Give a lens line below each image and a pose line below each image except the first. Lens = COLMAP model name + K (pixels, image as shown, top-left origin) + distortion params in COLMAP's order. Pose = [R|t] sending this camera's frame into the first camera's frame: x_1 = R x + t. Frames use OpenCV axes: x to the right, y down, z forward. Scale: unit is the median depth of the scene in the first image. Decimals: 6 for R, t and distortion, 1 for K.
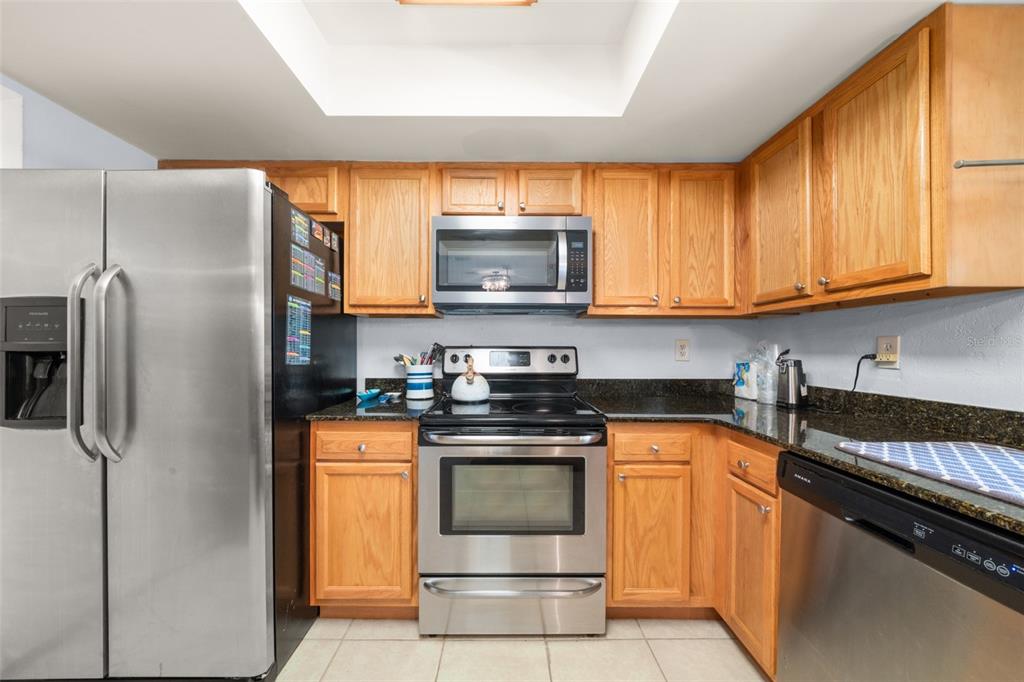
lens RADIAL K [[349.5, 0, 503.5], [0, 349.5, 346.4], [0, 0, 1]] dist [-0.005469, -0.000451]
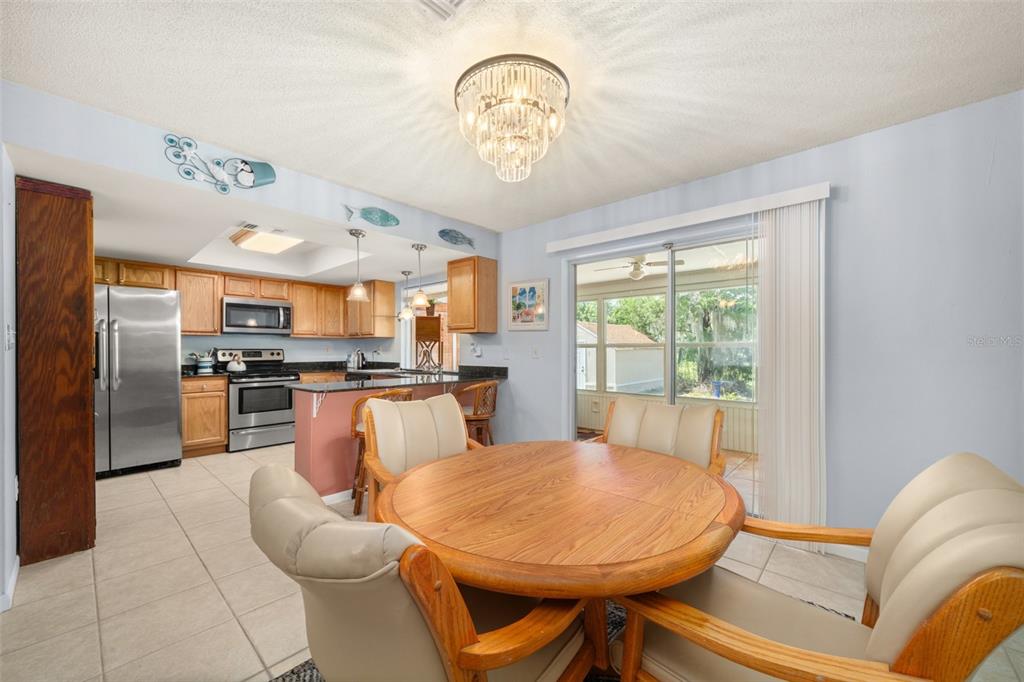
lens RADIAL K [[395.8, 0, 505.7], [0, 395.8, 349.4], [0, 0, 1]] dist [-0.013363, -0.000046]
pose [[0.680687, -0.003620, 0.732565, -0.850581], [0.000409, 0.999990, 0.004561, -0.009263], [-0.732574, -0.002805, 0.680682, -2.274113]]
